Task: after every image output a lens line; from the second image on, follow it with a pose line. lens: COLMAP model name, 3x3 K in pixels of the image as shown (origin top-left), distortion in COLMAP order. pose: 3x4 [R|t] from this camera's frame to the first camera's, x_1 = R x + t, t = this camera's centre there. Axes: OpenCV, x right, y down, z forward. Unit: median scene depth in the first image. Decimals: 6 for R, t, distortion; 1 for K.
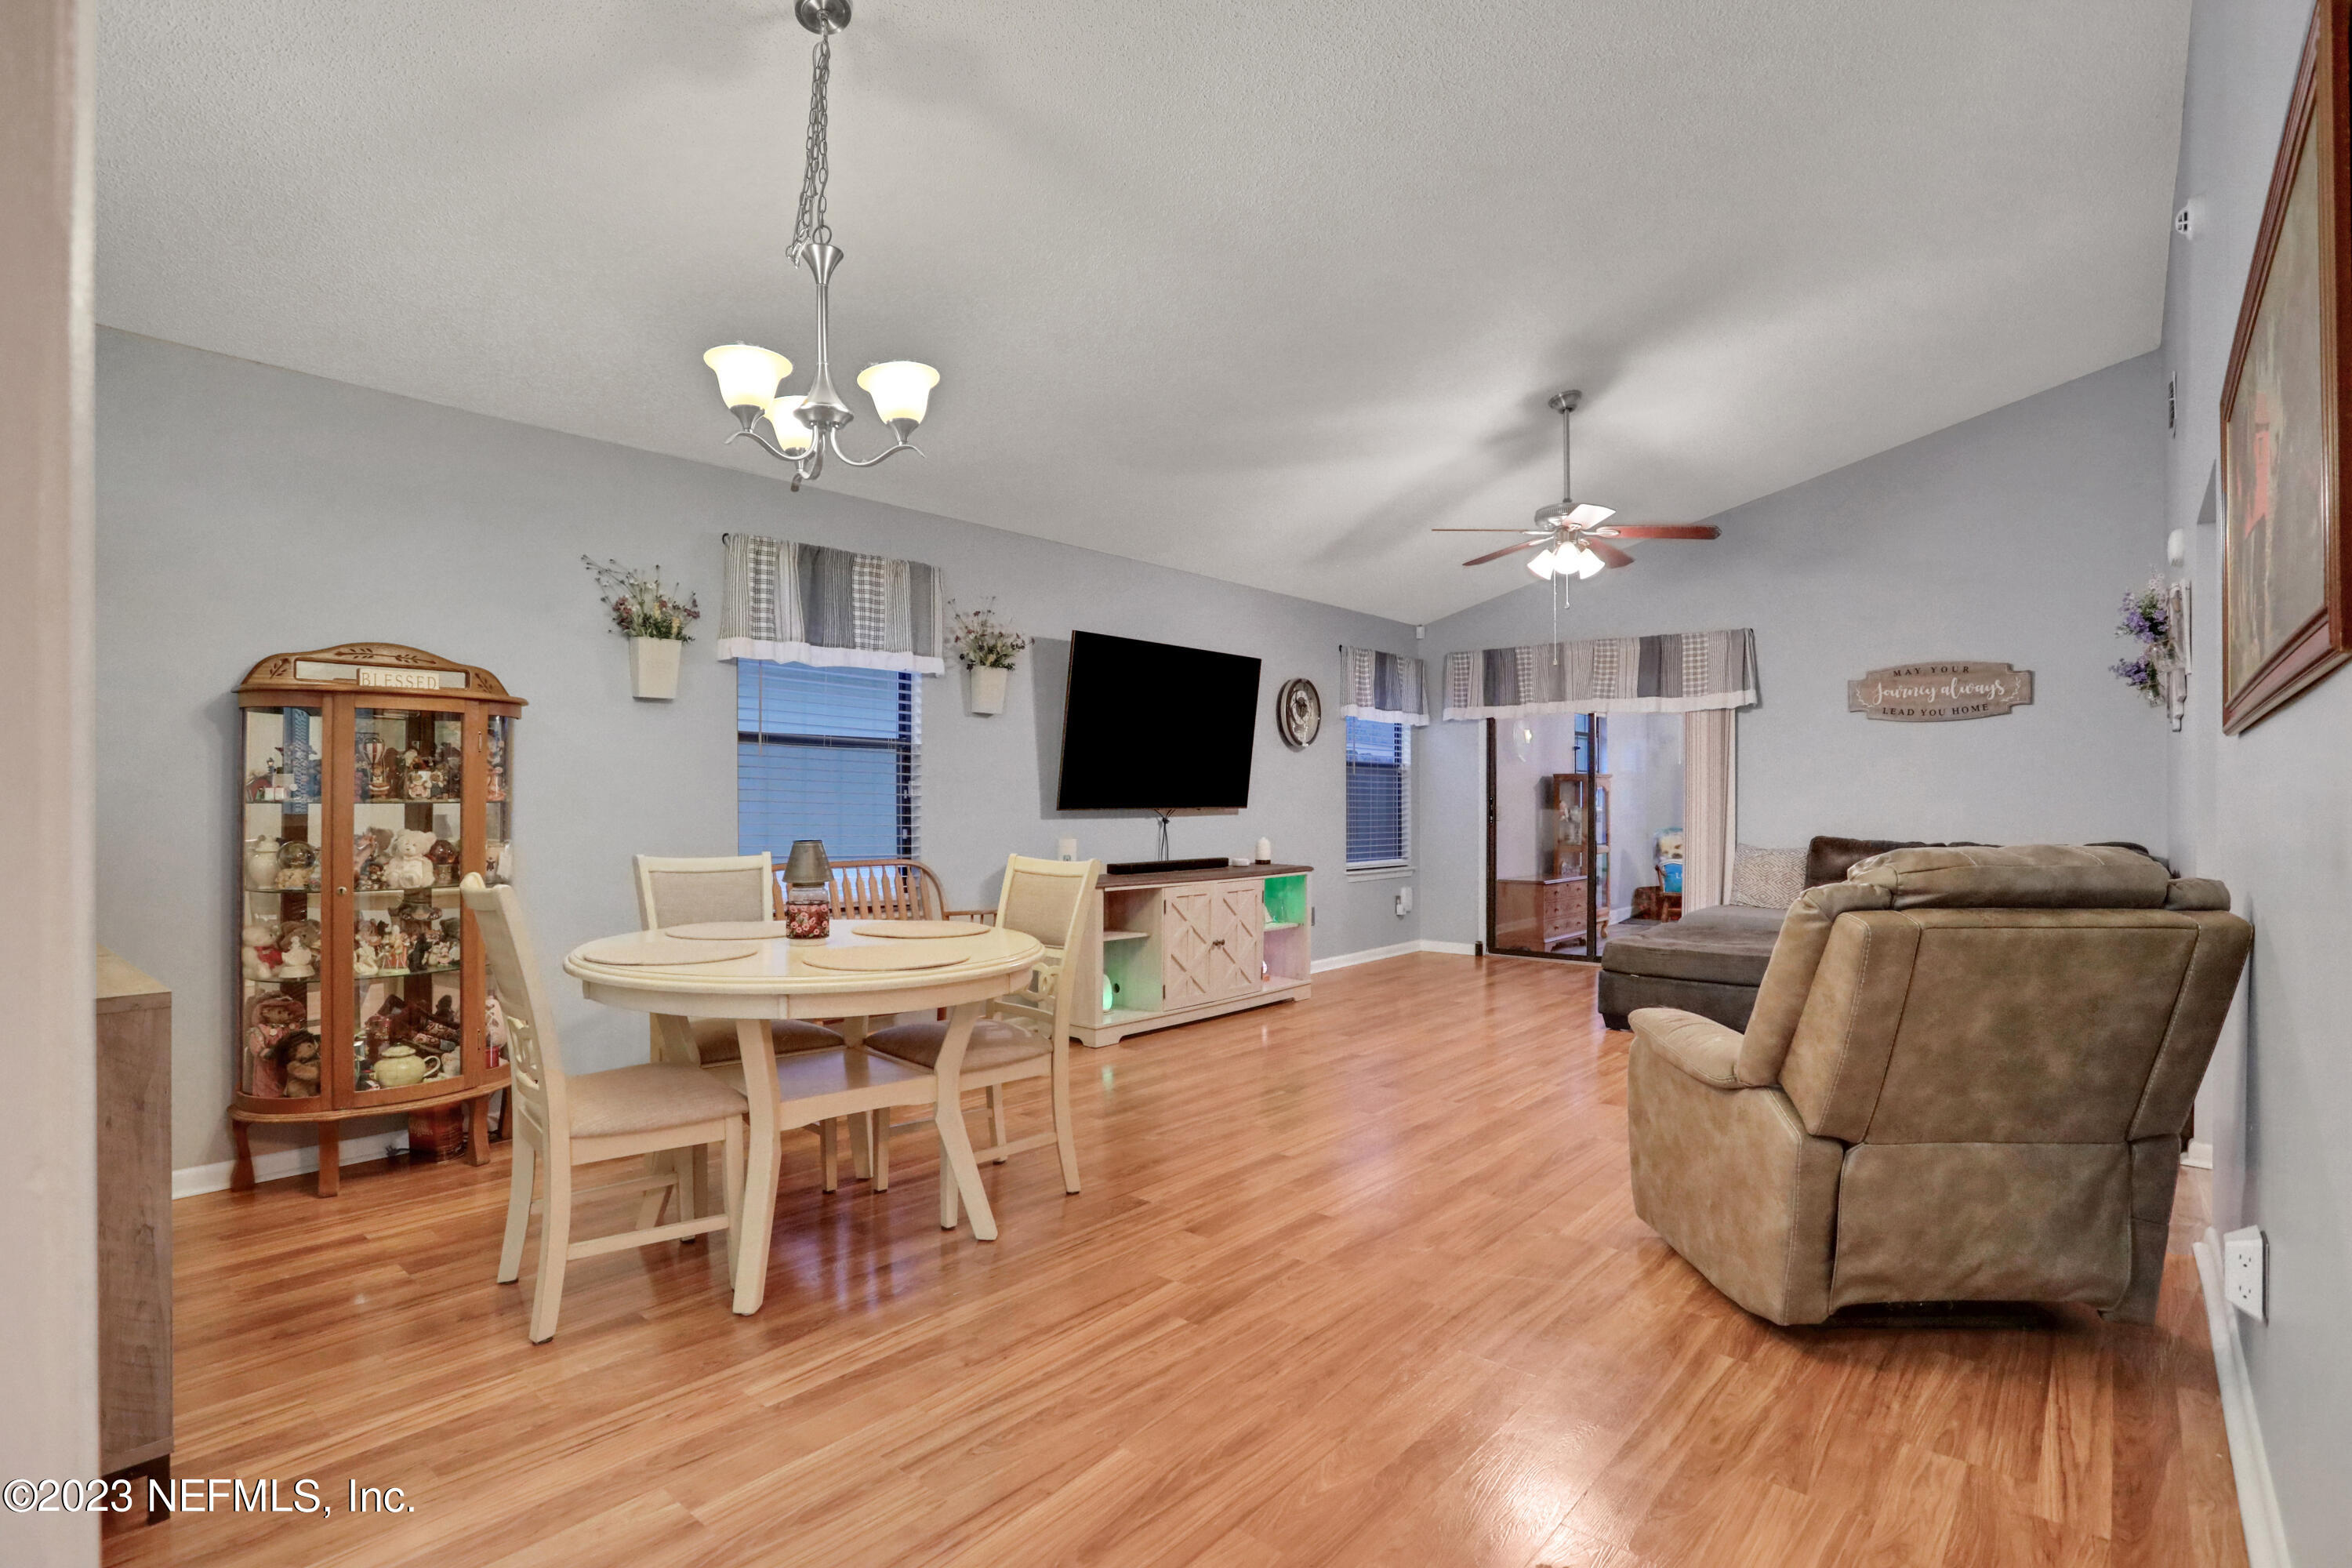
lens RADIAL K [[1175.5, 0, 1181.0], [0, 1175.5, 792.3], [0, 0, 1]] dist [-0.064246, 0.020153]
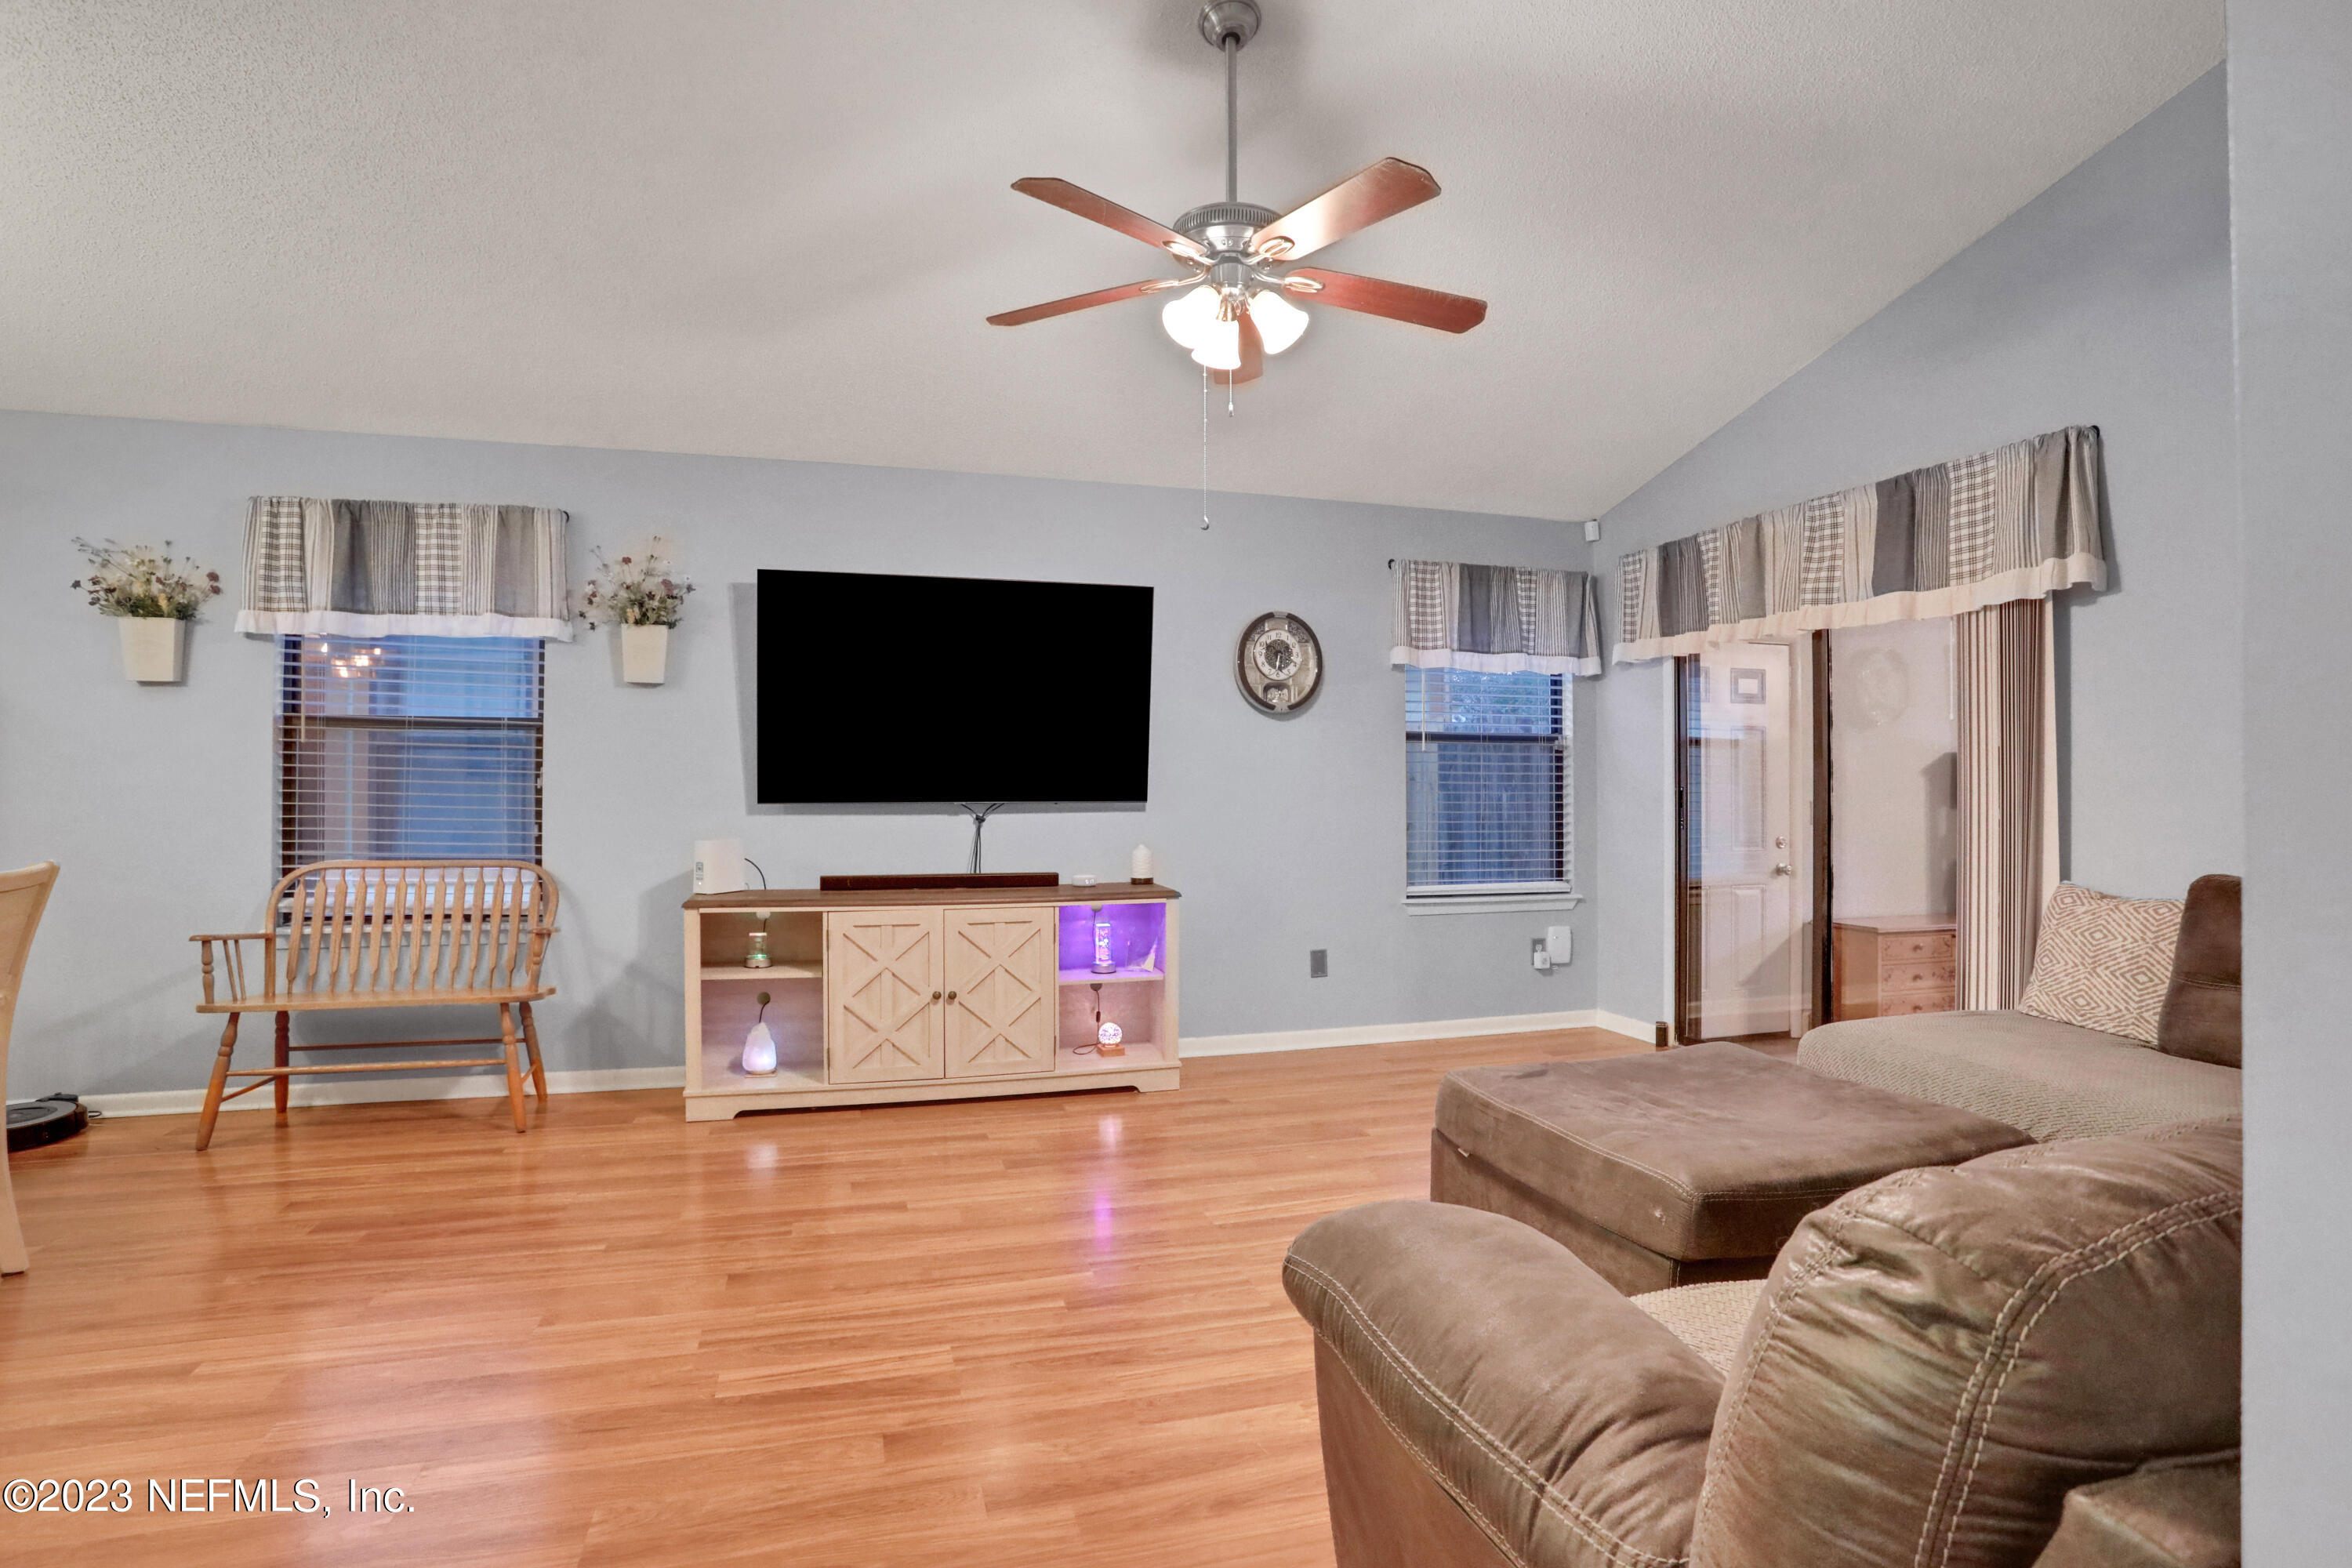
lens RADIAL K [[1175.5, 0, 1171.9], [0, 1175.5, 781.9], [0, 0, 1]] dist [-0.064246, 0.020153]
pose [[0.833920, -0.009387, -0.551805, 0.434443], [0.004715, 0.999940, -0.009885, 0.007629], [0.551865, 0.005641, 0.833914, 0.405565]]
